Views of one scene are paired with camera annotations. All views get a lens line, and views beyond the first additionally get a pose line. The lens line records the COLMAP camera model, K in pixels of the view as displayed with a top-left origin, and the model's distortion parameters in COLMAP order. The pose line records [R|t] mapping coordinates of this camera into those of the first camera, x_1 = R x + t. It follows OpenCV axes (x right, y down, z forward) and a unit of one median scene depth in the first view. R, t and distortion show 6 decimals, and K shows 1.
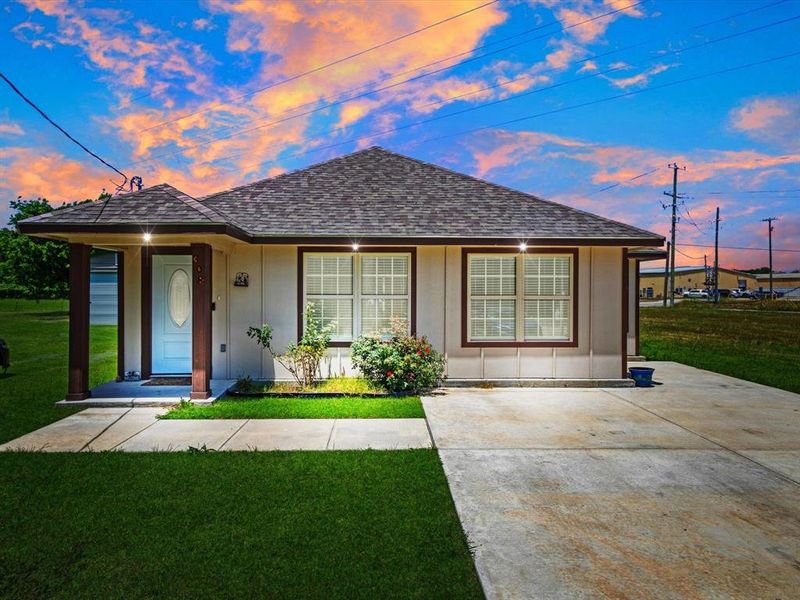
lens RADIAL K [[520.8, 0, 389.3], [0, 520.8, 289.6], [0, 0, 1]] dist [0.000056, 0.002690]
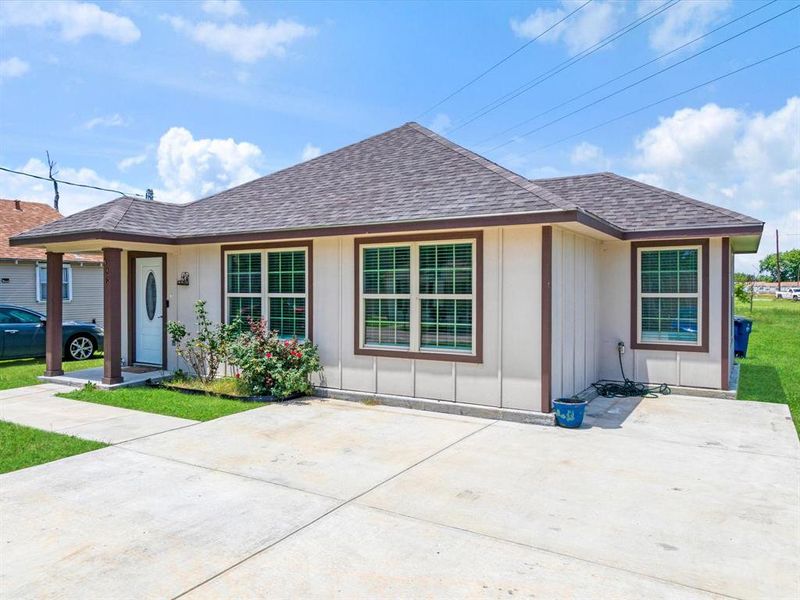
lens RADIAL K [[606.7, 0, 400.0], [0, 606.7, 300.0], [0, 0, 1]] dist [0.011178, -0.000643]
pose [[0.833690, 0.008873, -0.552161, 0.769915], [0.000650, 0.999854, 0.017049, 0.003398], [0.552232, -0.014572, 0.833563, 0.212096]]
